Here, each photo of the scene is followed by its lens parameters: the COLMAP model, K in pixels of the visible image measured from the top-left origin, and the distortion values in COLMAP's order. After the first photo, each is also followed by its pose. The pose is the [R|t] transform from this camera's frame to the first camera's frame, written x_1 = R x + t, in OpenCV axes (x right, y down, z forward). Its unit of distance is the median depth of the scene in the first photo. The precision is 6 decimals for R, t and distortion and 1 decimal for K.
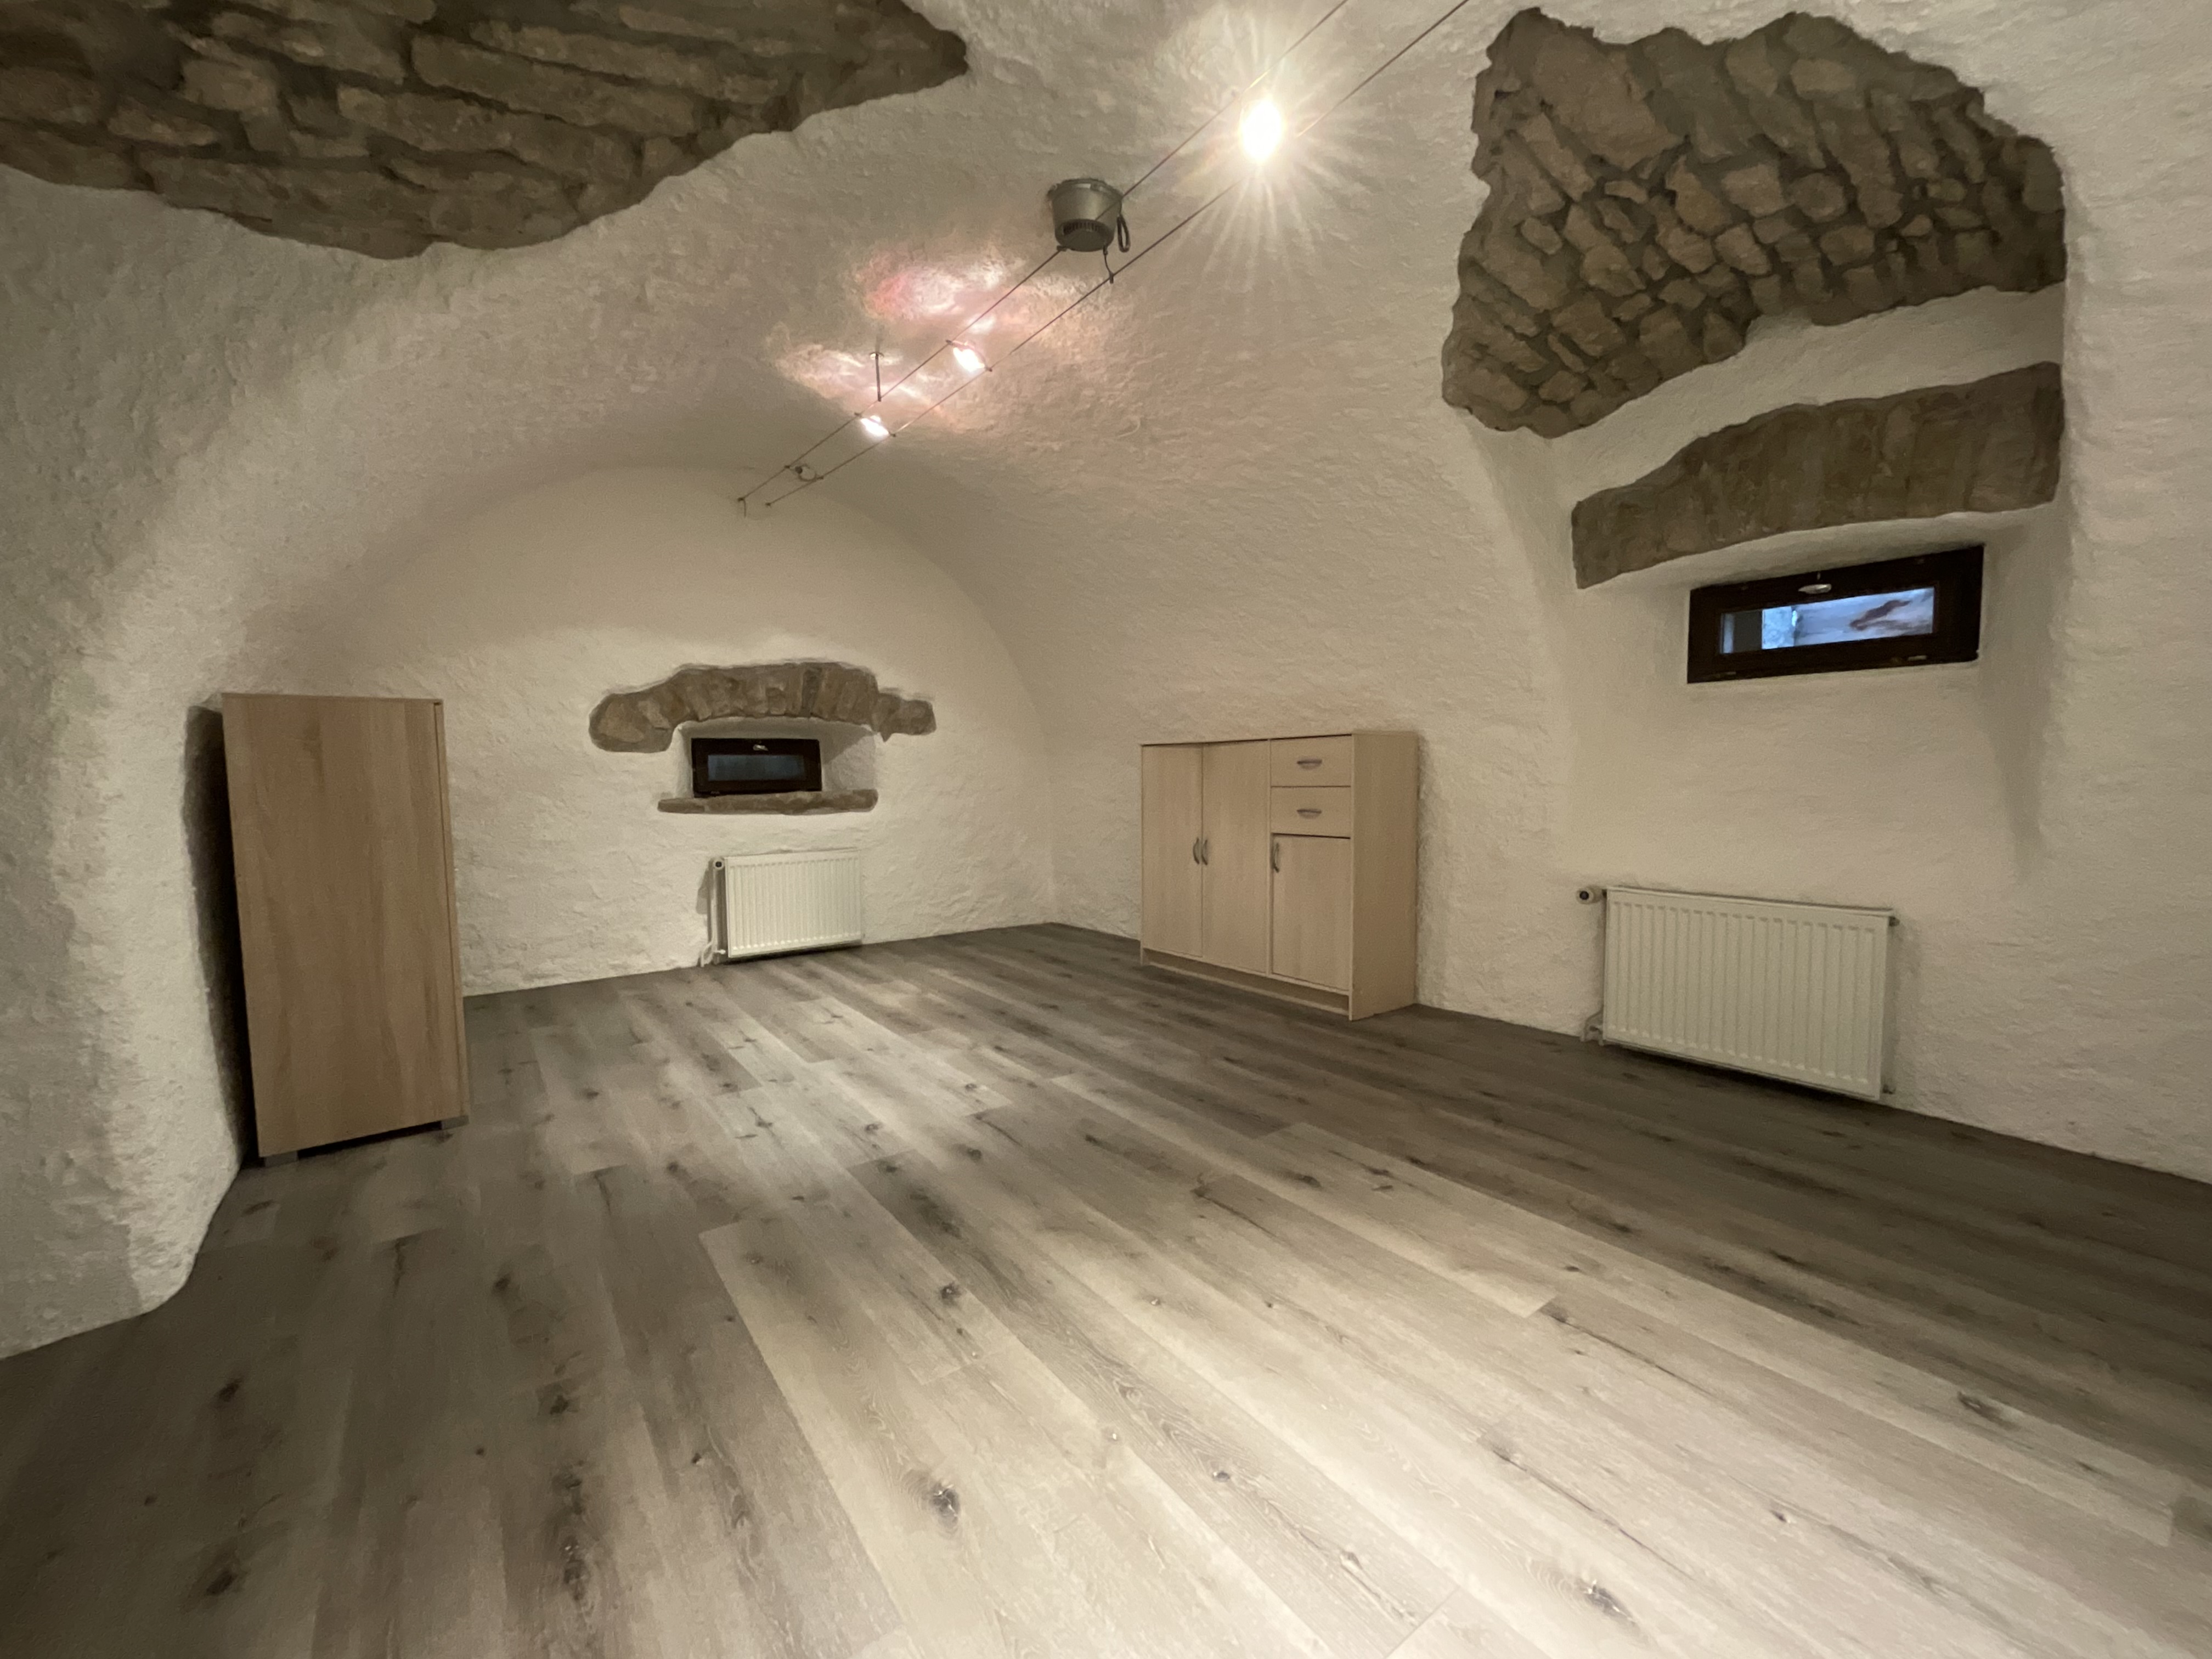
lens RADIAL K [[893.3, 0, 1104.0], [0, 893.3, 827.8], [0, 0, 1]] dist [-0.003823, 0.000536]
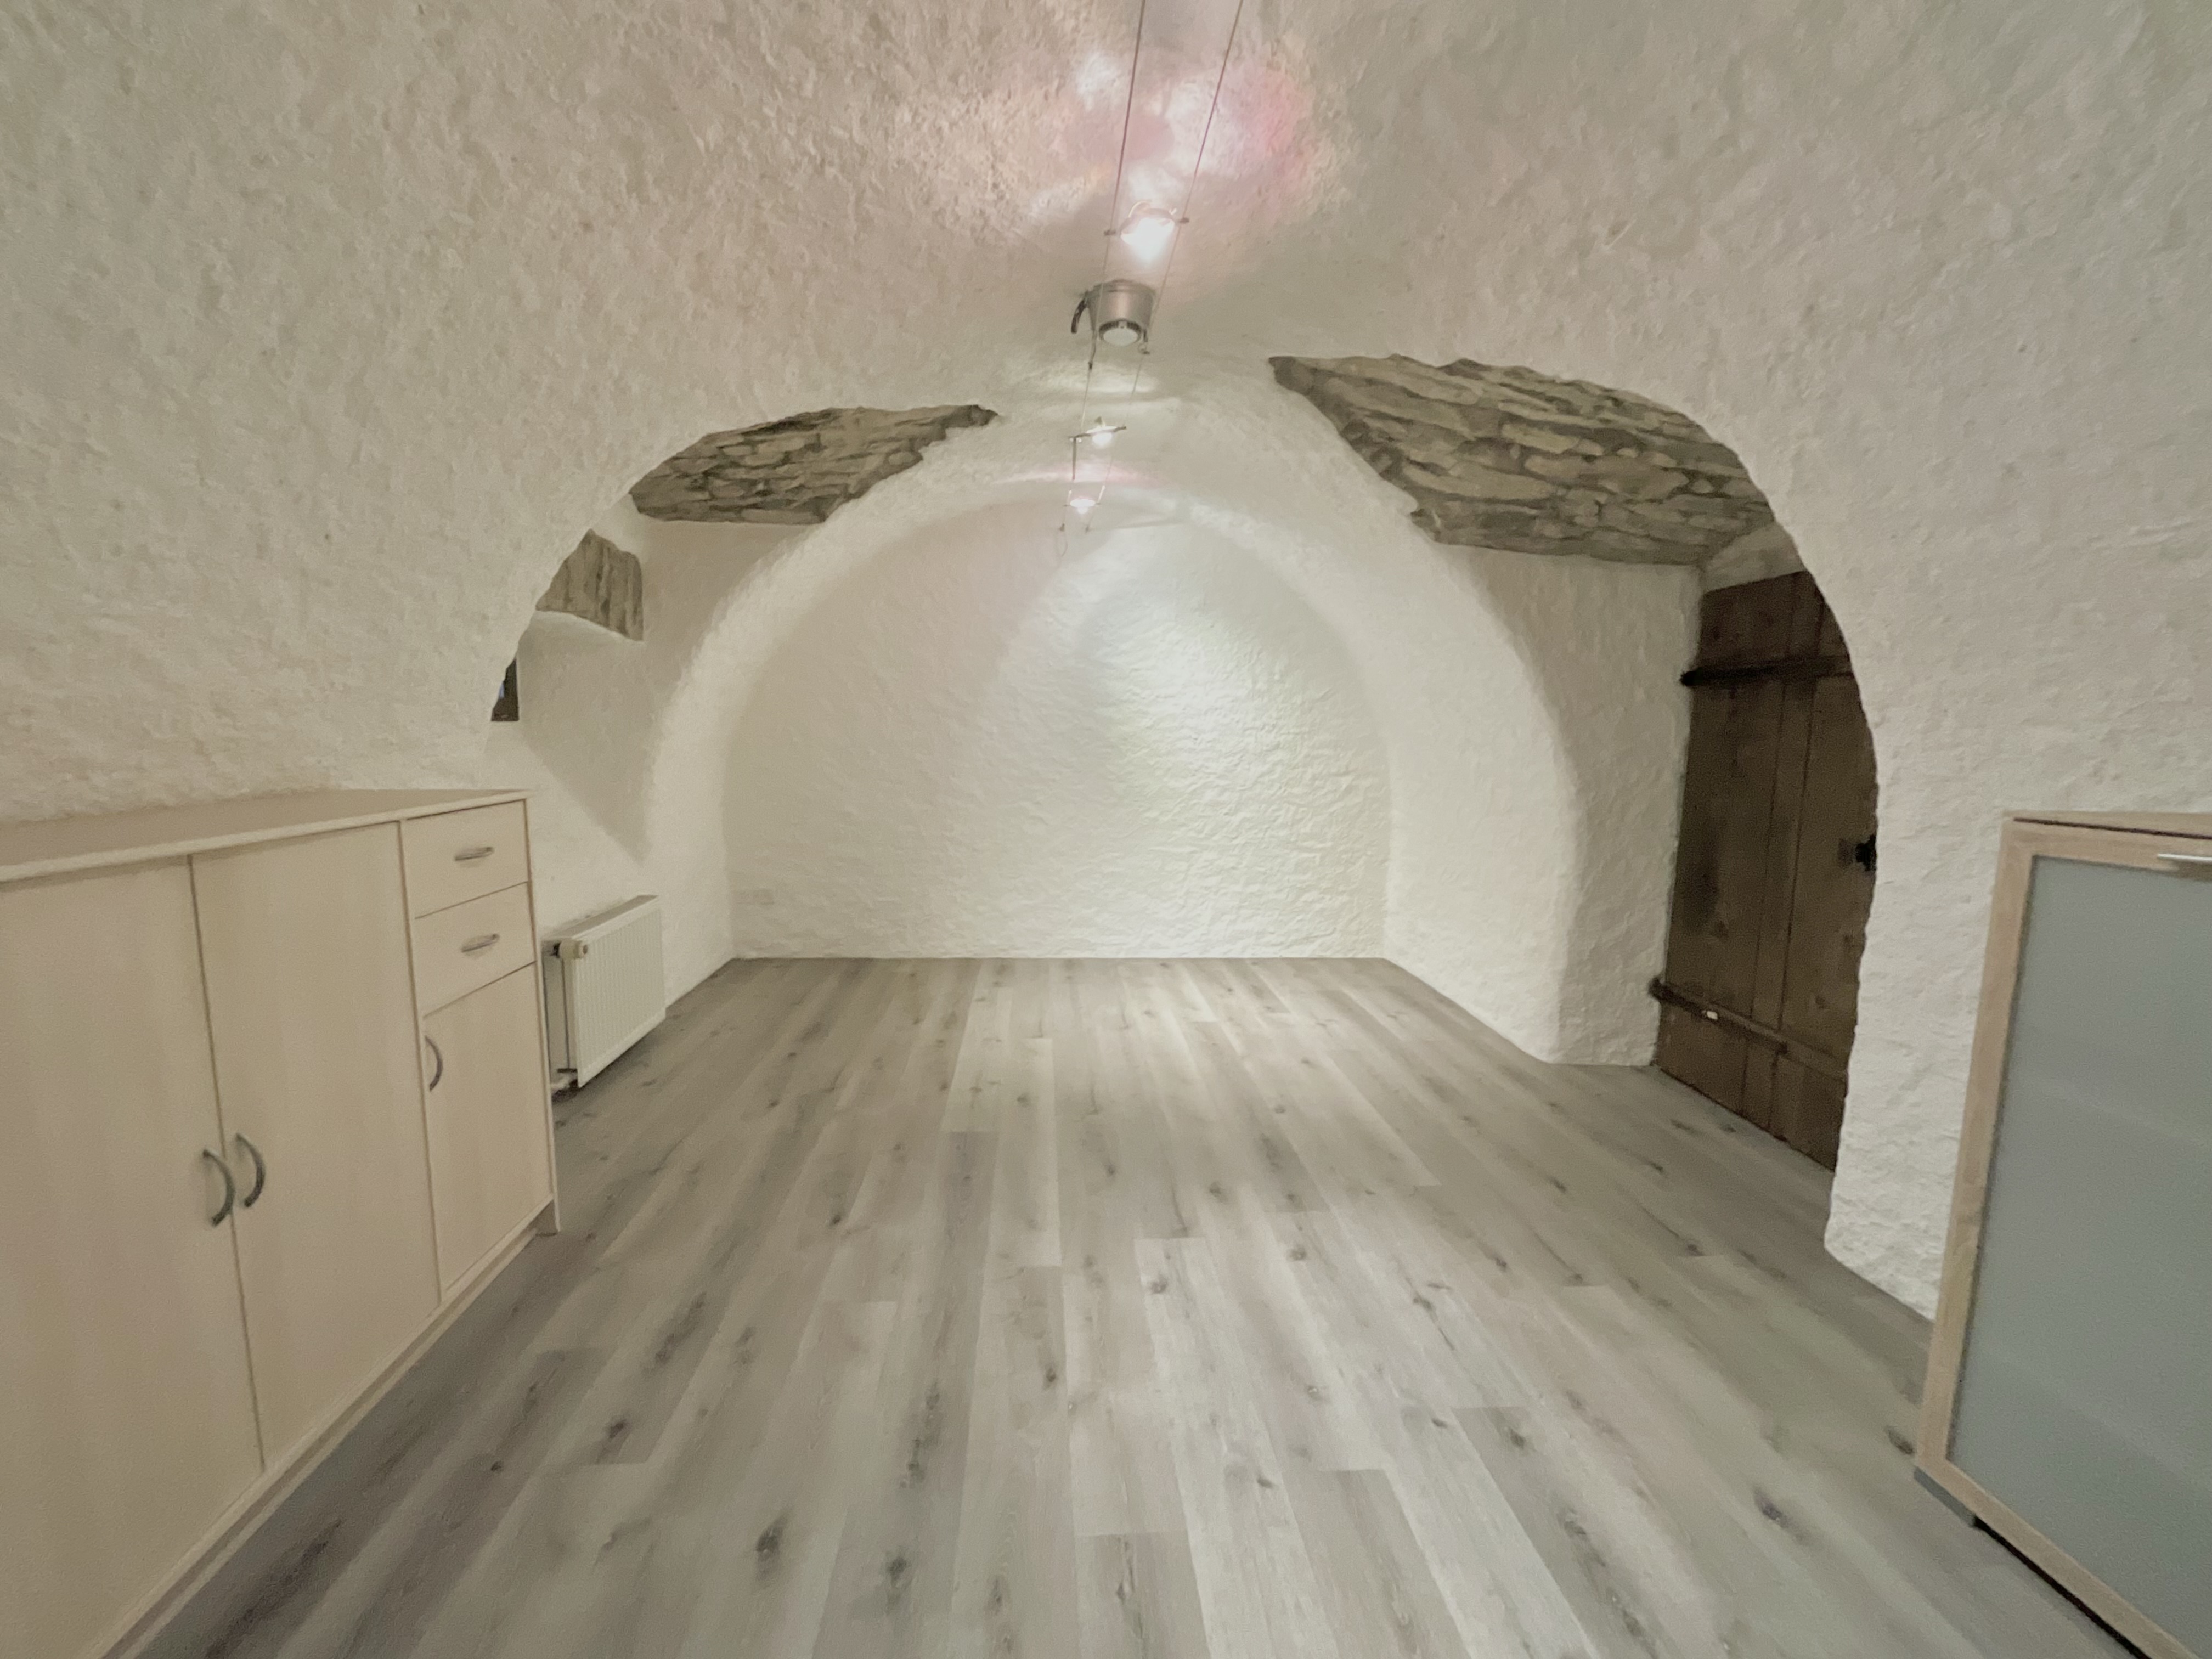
lens RADIAL K [[893.3, 0, 1104.4], [0, 893.3, 836.4], [0, 0, 1]] dist [-0.003823, 0.000536]
pose [[-0.847954, -0.072101, 0.525143, -0.511391], [0.023422, 0.984642, 0.173010, -0.229981], [-0.529552, 0.159005, -0.833242, 1.702665]]
